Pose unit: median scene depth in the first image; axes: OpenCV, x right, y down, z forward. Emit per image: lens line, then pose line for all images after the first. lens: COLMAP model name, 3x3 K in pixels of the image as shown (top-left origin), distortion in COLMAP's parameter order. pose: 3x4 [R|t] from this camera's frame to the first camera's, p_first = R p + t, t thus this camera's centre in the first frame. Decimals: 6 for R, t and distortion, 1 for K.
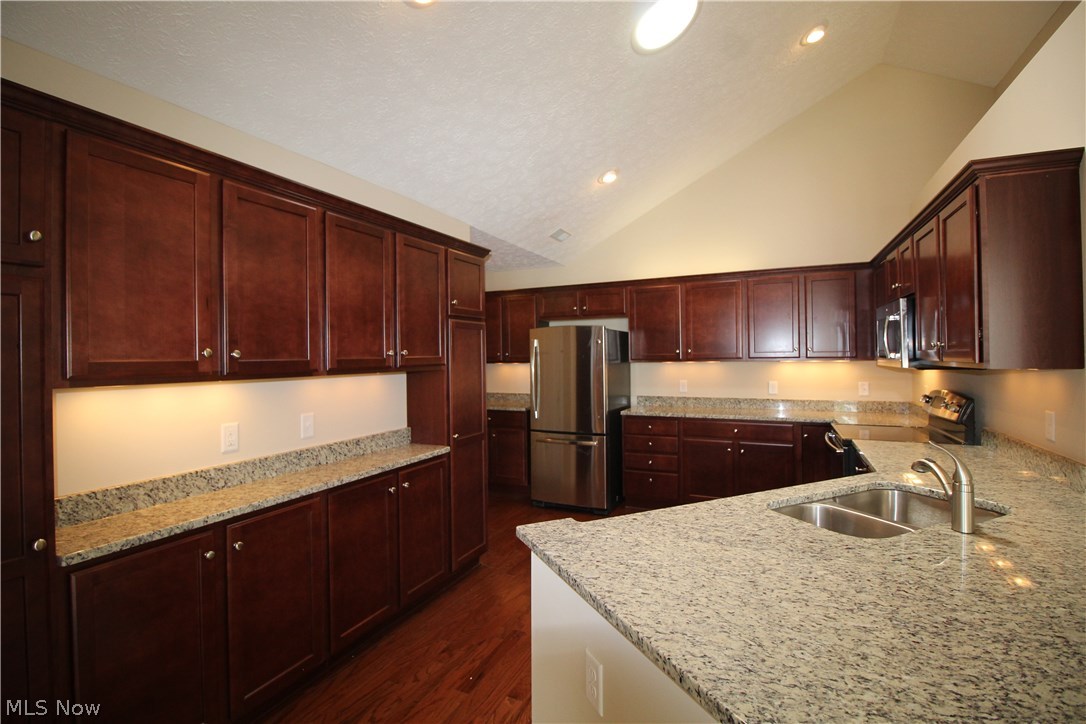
lens RADIAL K [[499.9, 0, 546.3], [0, 499.9, 352.8], [0, 0, 1]] dist [-0.009793, -0.008631]
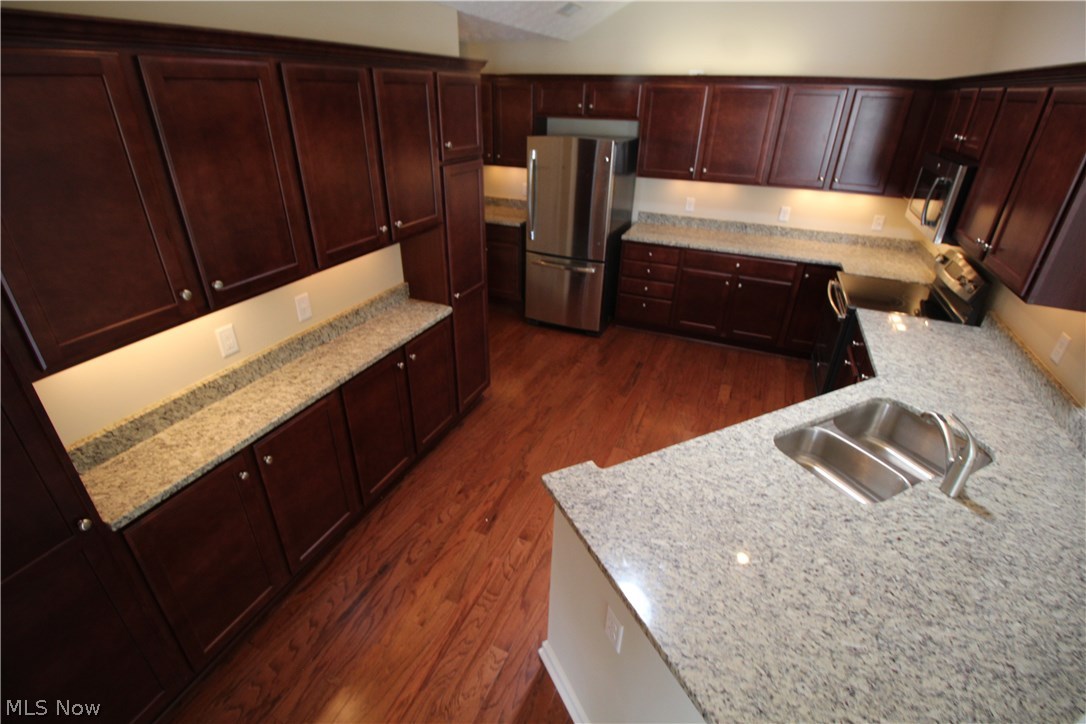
lens RADIAL K [[499.9, 0, 546.3], [0, 499.9, 354.5], [0, 0, 1]] dist [-0.009793, -0.008631]
pose [[0.998841, 0.018114, 0.044604, -0.075207], [-0.036794, 0.884733, 0.464644, -0.272647], [-0.031046, -0.465746, 0.884374, 0.137187]]
